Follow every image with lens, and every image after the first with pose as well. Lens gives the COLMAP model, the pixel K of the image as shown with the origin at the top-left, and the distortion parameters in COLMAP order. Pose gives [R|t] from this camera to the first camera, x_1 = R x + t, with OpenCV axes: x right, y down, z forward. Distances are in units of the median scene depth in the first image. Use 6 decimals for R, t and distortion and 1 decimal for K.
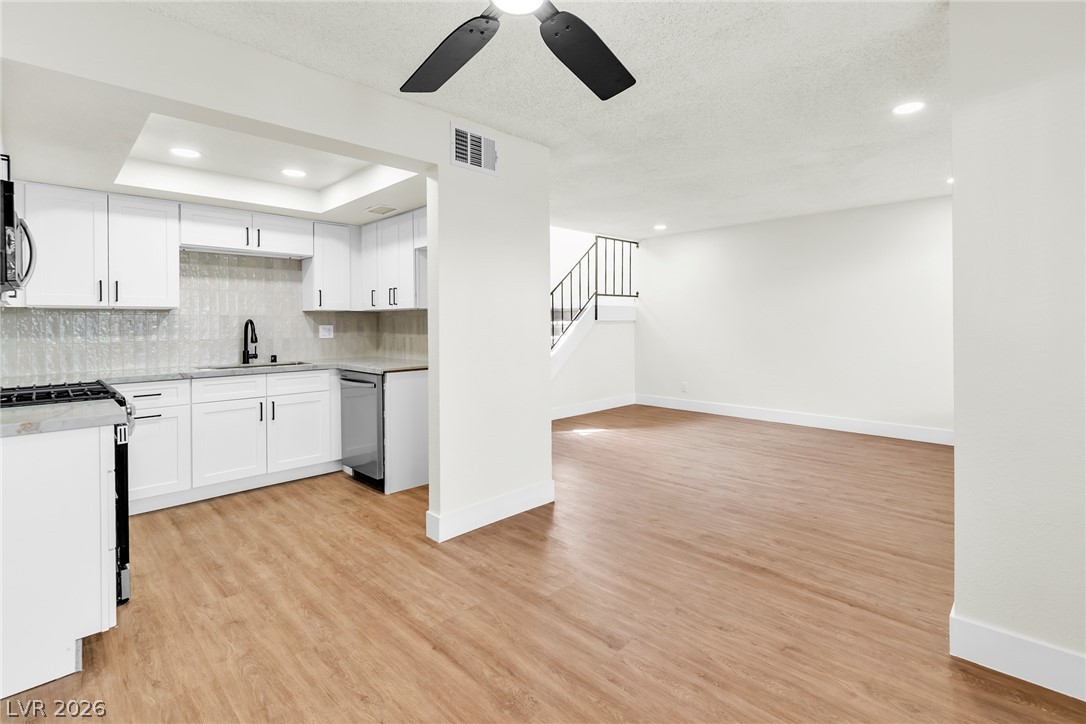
lens RADIAL K [[497.5, 0, 566.5], [0, 497.5, 322.5], [0, 0, 1]] dist [0.000271, -0.001310]
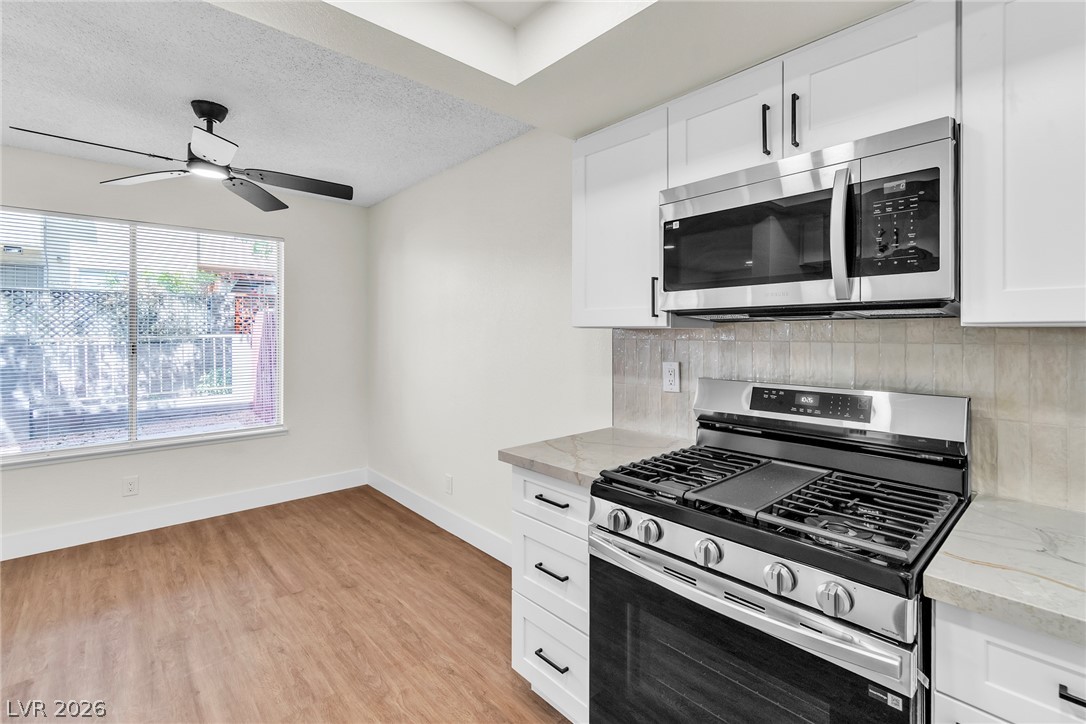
lens RADIAL K [[497.5, 0, 547.6], [0, 497.5, 331.7], [0, 0, 1]] dist [0.000271, -0.001310]
pose [[-0.997066, 0.006500, 0.076275, -0.811682], [0.006193, 0.999972, -0.004262, -0.035045], [-0.076300, -0.003777, -0.997078, 1.515043]]
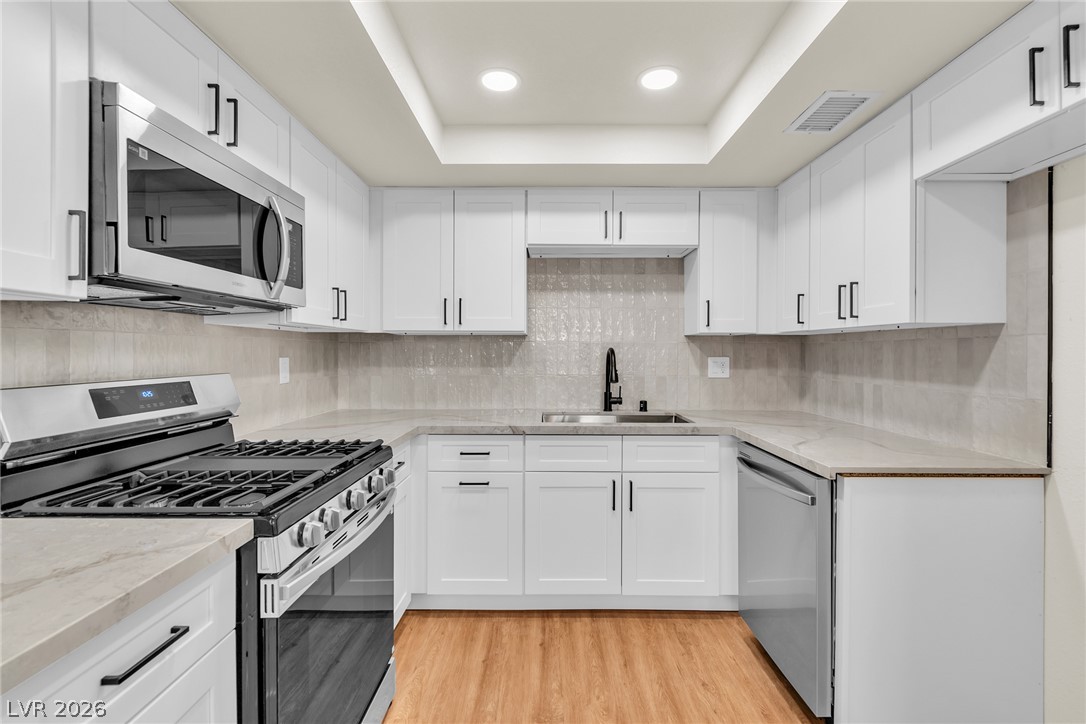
lens RADIAL K [[497.5, 0, 553.0], [0, 497.5, 354.6], [0, 0, 1]] dist [0.000271, -0.001310]
pose [[0.700648, 0.010049, -0.713437, -0.348745], [-0.006996, 0.999950, 0.007215, -0.002624], [0.713473, -0.000064, 0.700683, 0.792073]]
